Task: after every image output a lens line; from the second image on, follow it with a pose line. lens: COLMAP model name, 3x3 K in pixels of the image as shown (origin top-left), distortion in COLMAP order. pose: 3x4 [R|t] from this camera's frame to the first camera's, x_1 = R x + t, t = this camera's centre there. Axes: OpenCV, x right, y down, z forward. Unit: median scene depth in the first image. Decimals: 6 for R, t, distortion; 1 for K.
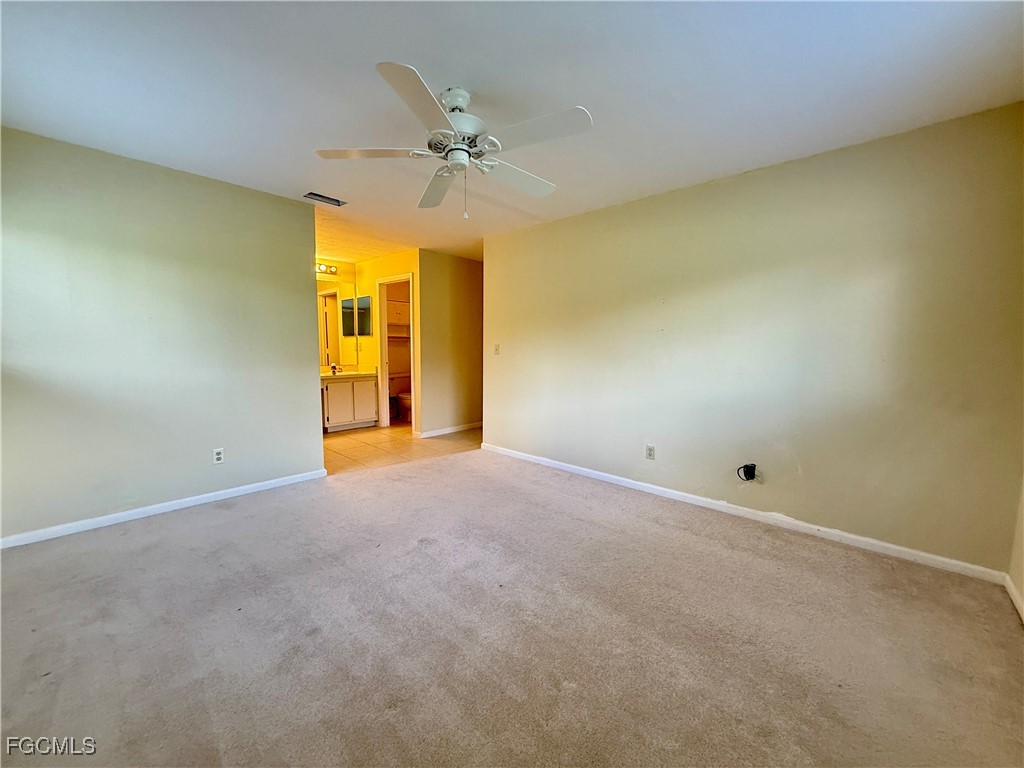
lens RADIAL K [[407.7, 0, 509.1], [0, 407.7, 384.4], [0, 0, 1]] dist [0.003987, -0.000244]
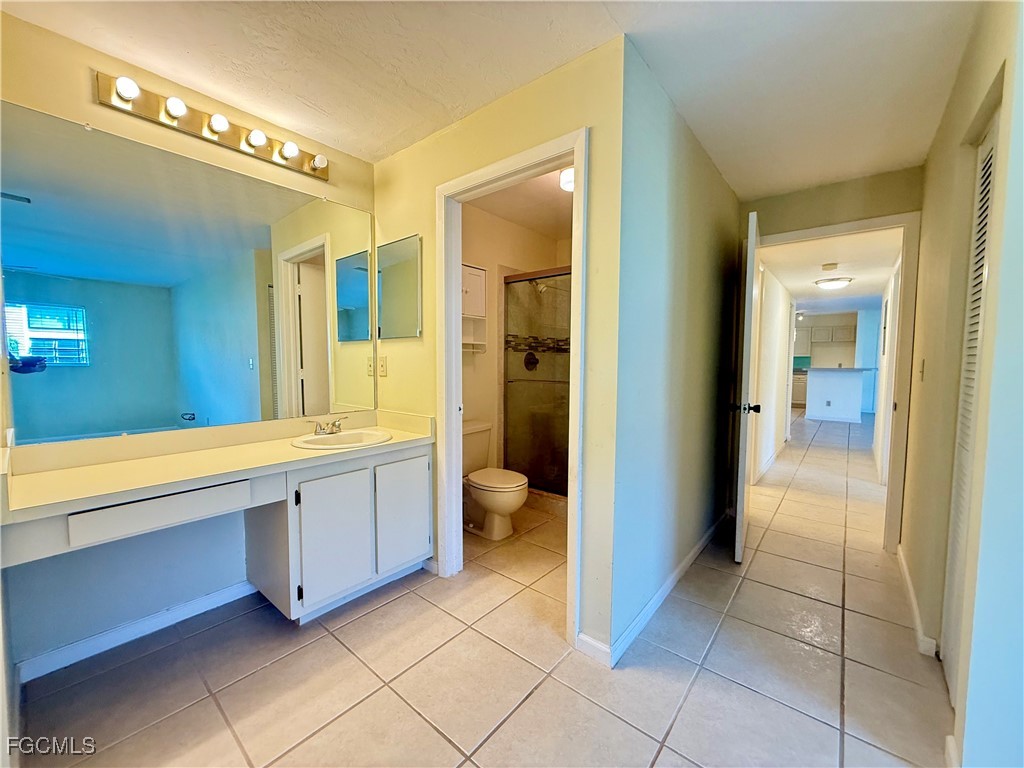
lens RADIAL K [[407.7, 0, 509.1], [0, 407.7, 384.4], [0, 0, 1]] dist [0.003987, -0.000244]
pose [[0.998888, -0.004688, 0.046911, -0.268957], [0.006259, 0.999422, -0.033402, -0.062034], [-0.046727, 0.033658, 0.998340, 0.609483]]
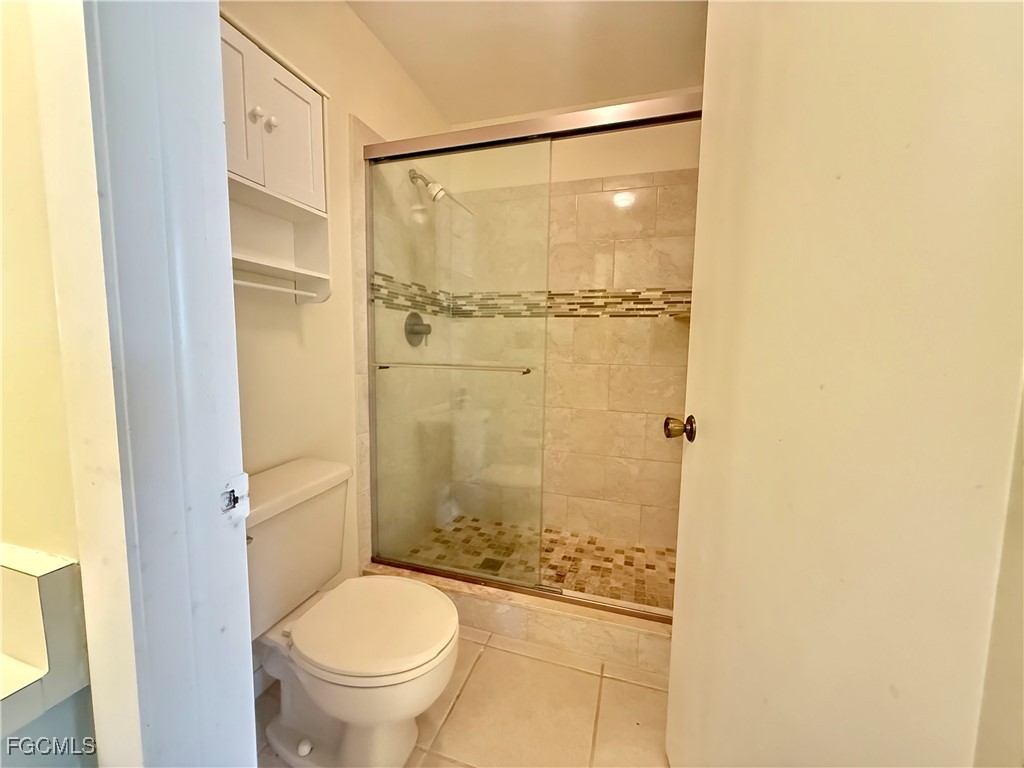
lens RADIAL K [[407.7, 0, 509.1], [0, 407.7, 384.4], [0, 0, 1]] dist [0.003987, -0.000244]
pose [[0.907627, -0.031882, 0.418565, -0.279971], [0.027837, 0.999488, 0.015767, -0.075179], [-0.418854, -0.002659, 0.908050, 0.894305]]
